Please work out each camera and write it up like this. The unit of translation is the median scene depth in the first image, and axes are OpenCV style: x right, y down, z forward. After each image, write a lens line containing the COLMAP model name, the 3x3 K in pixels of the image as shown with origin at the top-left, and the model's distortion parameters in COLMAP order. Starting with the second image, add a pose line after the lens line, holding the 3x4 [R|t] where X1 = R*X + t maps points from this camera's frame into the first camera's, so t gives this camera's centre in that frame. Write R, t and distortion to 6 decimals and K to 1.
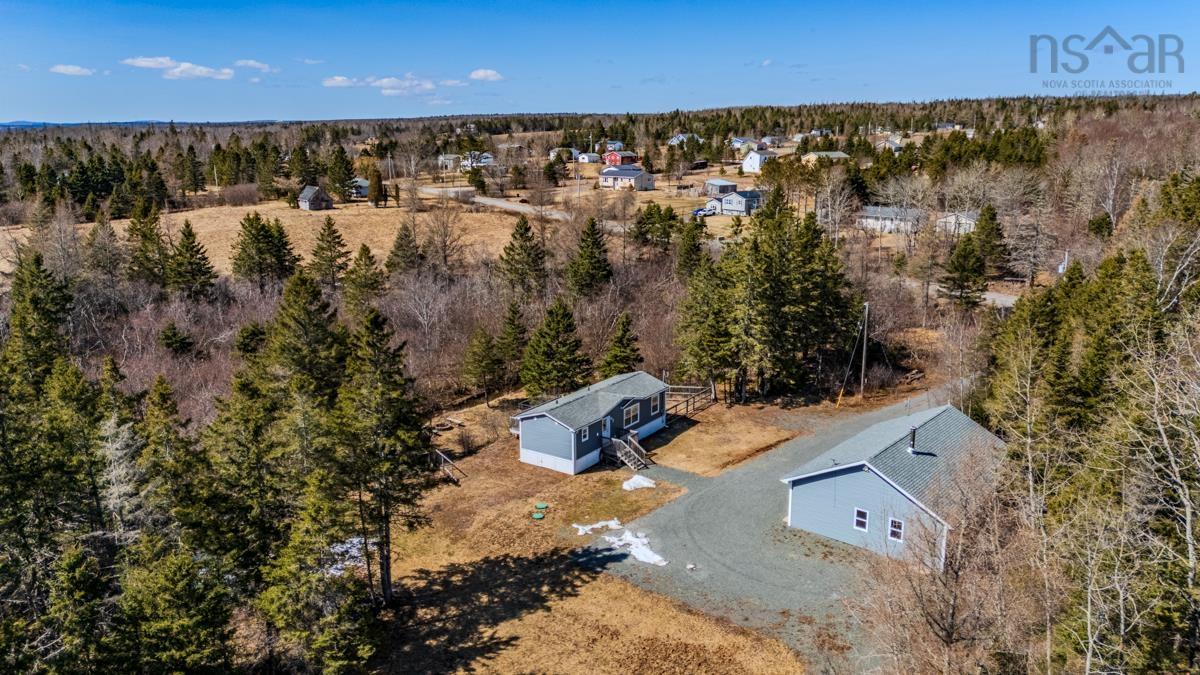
lens RADIAL K [[899.1, 0, 600.4], [0, 899.1, 336.2], [0, 0, 1]] dist [0.036904, -0.008203]
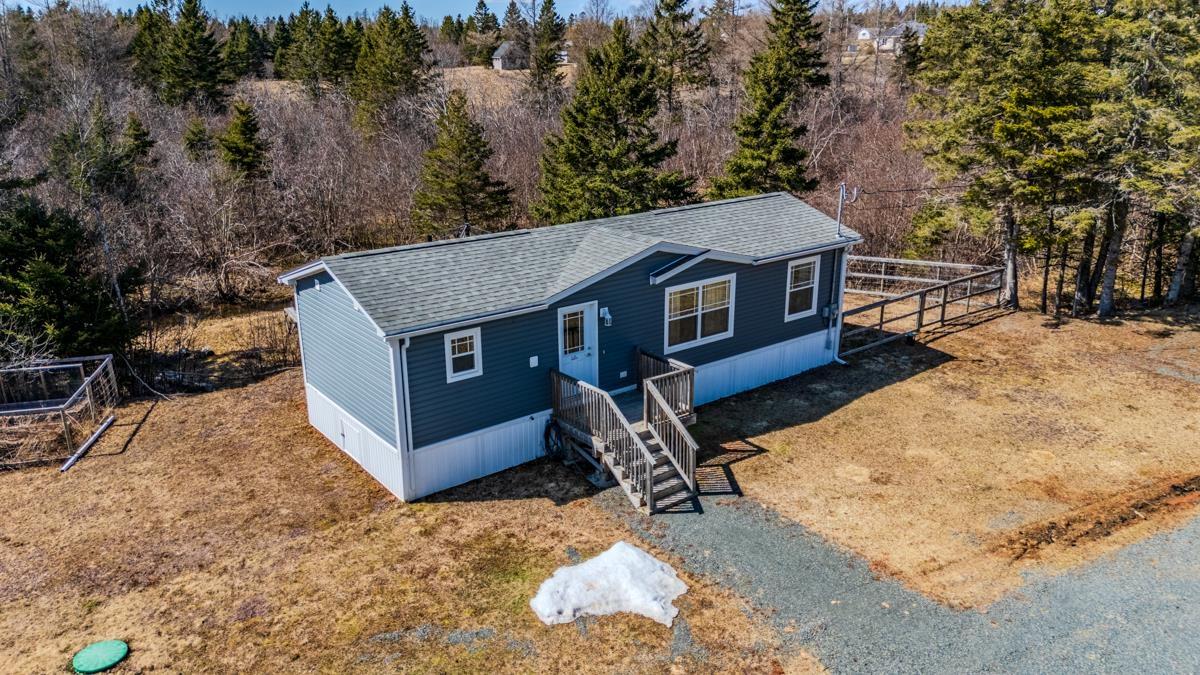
lens RADIAL K [[899.1, 0, 598.3], [0, 899.1, 338.3], [0, 0, 1]] dist [0.036904, -0.008203]
pose [[0.950859, 0.084382, -0.297903, 0.087523], [-0.059716, 0.994062, 0.090968, 0.068189], [0.303810, -0.068708, 0.950252, 0.670419]]
